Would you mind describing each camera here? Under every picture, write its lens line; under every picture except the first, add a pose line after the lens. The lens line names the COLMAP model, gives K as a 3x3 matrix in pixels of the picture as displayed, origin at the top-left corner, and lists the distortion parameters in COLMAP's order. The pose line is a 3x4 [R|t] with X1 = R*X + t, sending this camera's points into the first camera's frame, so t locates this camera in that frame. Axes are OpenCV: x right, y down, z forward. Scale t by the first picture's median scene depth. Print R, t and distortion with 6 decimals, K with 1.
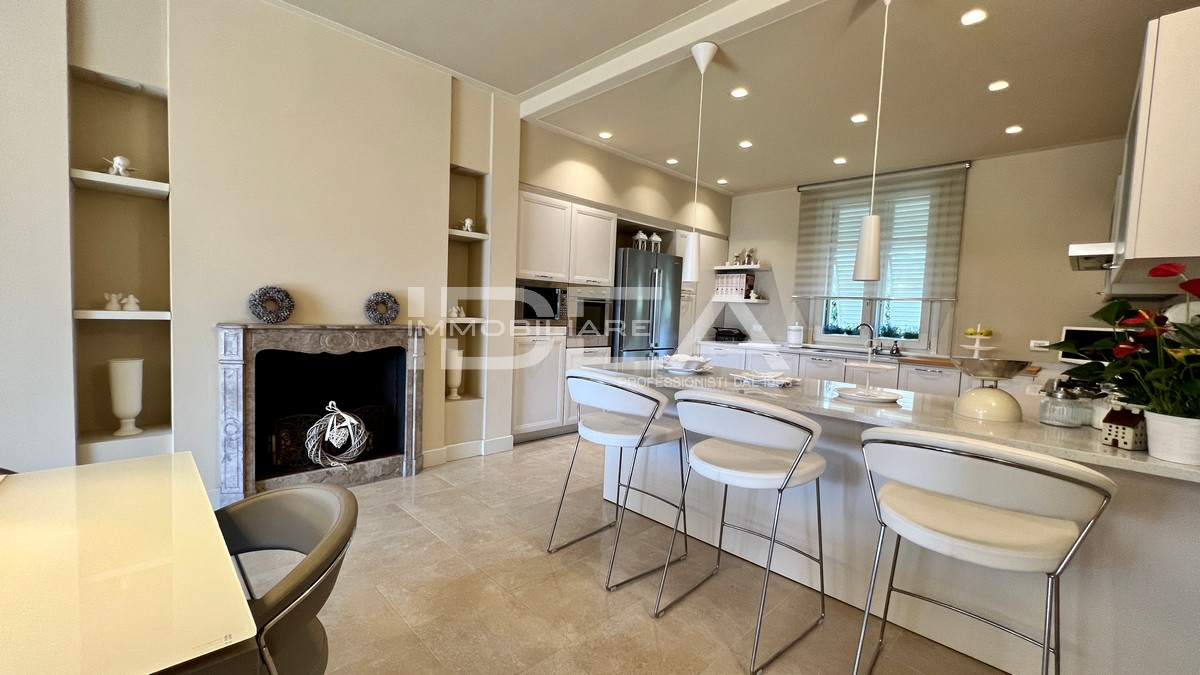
lens RADIAL K [[476.9, 0, 598.8], [0, 476.9, 336.6], [0, 0, 1]] dist [-0.001459, 0.000796]
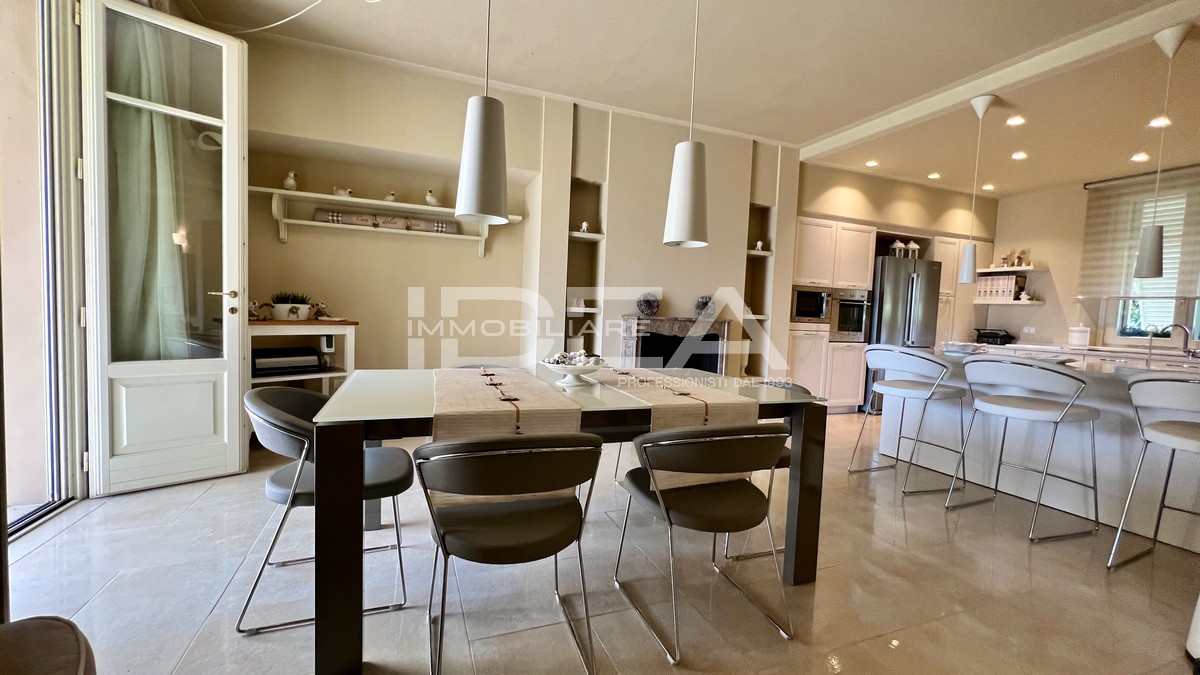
lens RADIAL K [[476.9, 0, 602.0], [0, 476.9, 334.1], [0, 0, 1]] dist [-0.001459, 0.000796]
pose [[0.919292, 0.016353, -0.393237, -0.105844], [-0.025837, 0.999489, -0.018836, 0.036469], [0.392728, 0.027476, 0.919244, -0.288594]]
